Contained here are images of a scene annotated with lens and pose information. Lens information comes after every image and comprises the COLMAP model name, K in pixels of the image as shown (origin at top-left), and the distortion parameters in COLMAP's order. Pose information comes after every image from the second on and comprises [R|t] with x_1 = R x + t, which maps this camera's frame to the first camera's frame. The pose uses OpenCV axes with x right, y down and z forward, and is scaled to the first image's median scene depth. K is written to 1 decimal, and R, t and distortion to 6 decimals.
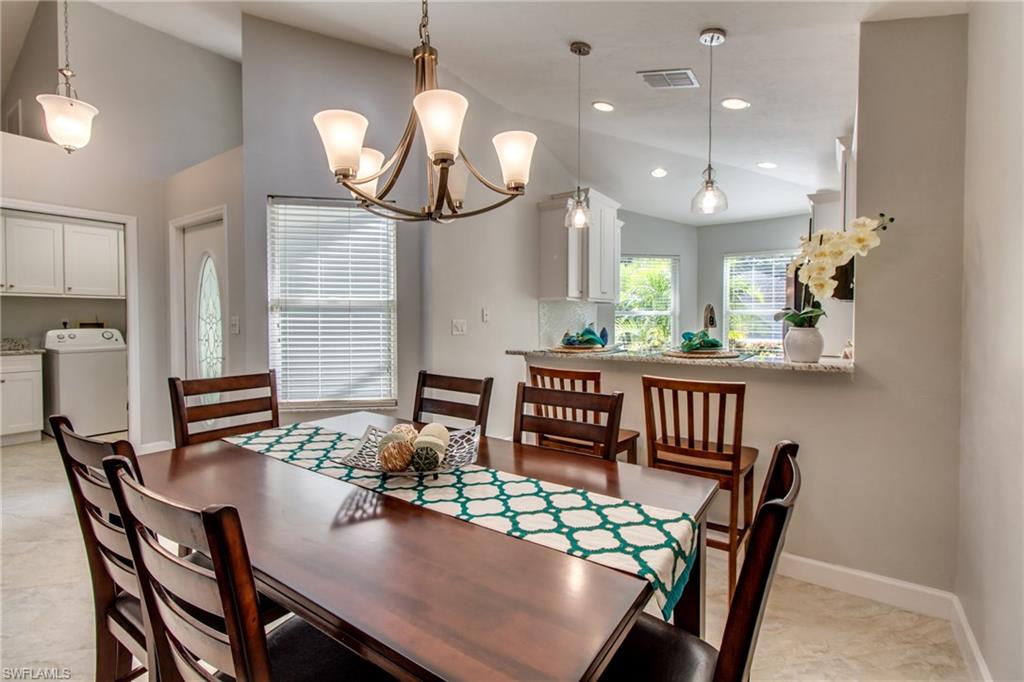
lens RADIAL K [[470.3, 0, 512.3], [0, 470.3, 326.7], [0, 0, 1]] dist [0.004853, -0.000477]
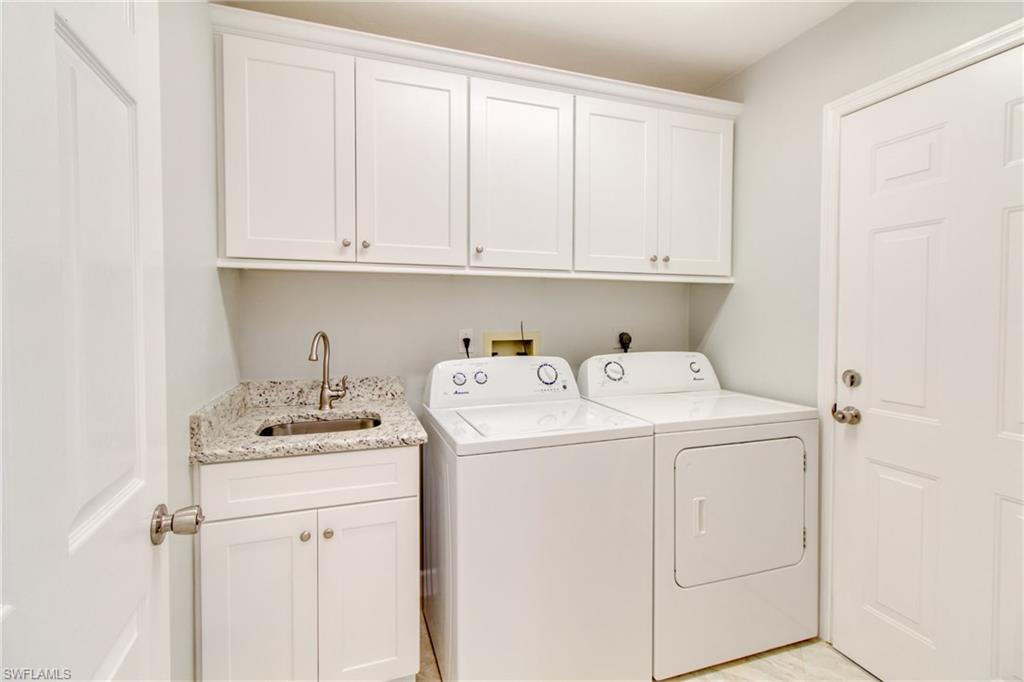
lens RADIAL K [[470.3, 0, 512.3], [0, 470.3, 326.7], [0, 0, 1]] dist [0.004853, -0.000477]
pose [[0.802173, 0.013468, -0.596940, -0.700892], [-0.014654, 0.999889, 0.002867, -0.023362], [0.596912, 0.006448, 0.802281, 0.725587]]
